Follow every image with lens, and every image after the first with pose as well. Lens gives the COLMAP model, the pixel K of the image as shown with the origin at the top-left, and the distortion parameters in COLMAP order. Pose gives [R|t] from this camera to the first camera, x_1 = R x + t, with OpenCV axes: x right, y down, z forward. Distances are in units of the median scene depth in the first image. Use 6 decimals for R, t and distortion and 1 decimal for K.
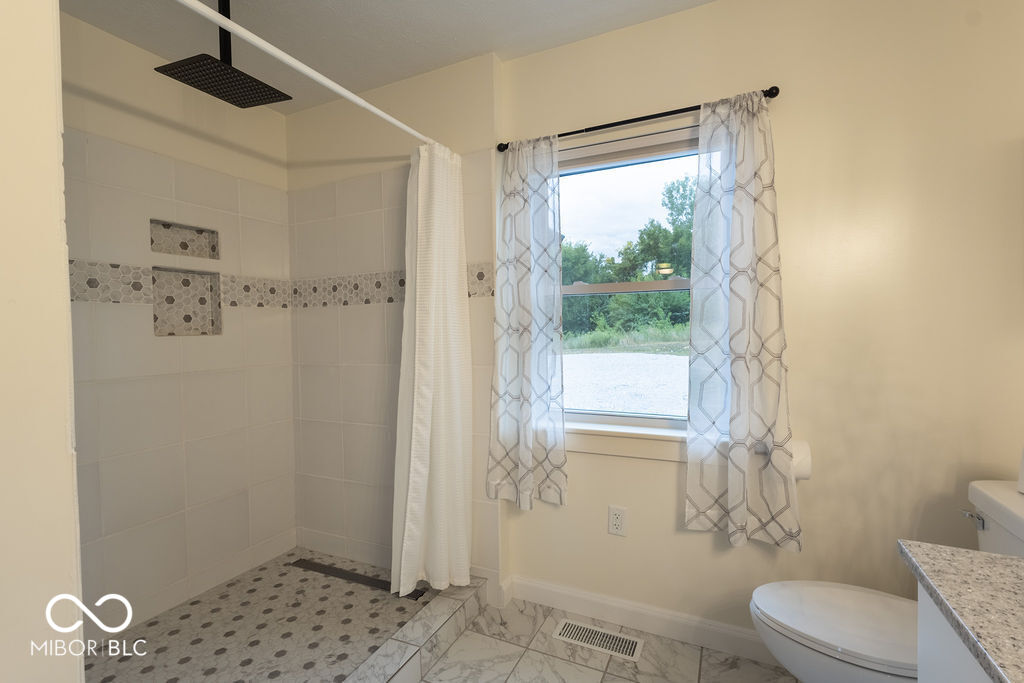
lens RADIAL K [[475.5, 0, 507.3], [0, 475.5, 338.2], [0, 0, 1]] dist [-0.003292, 0.000941]
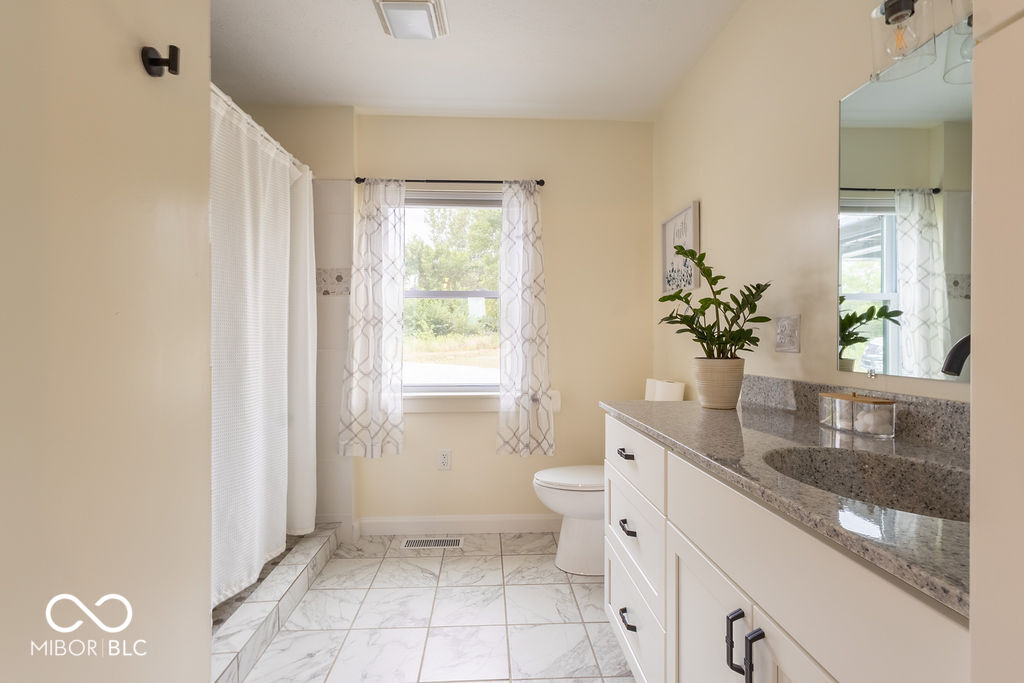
lens RADIAL K [[475.5, 0, 512.2], [0, 475.5, 342.6], [0, 0, 1]] dist [-0.003292, 0.000941]
pose [[0.878175, 0.006503, 0.478295, -0.269410], [0.001031, 0.999880, -0.015488, 0.062754], [-0.478338, 0.014094, 0.878063, -0.339437]]
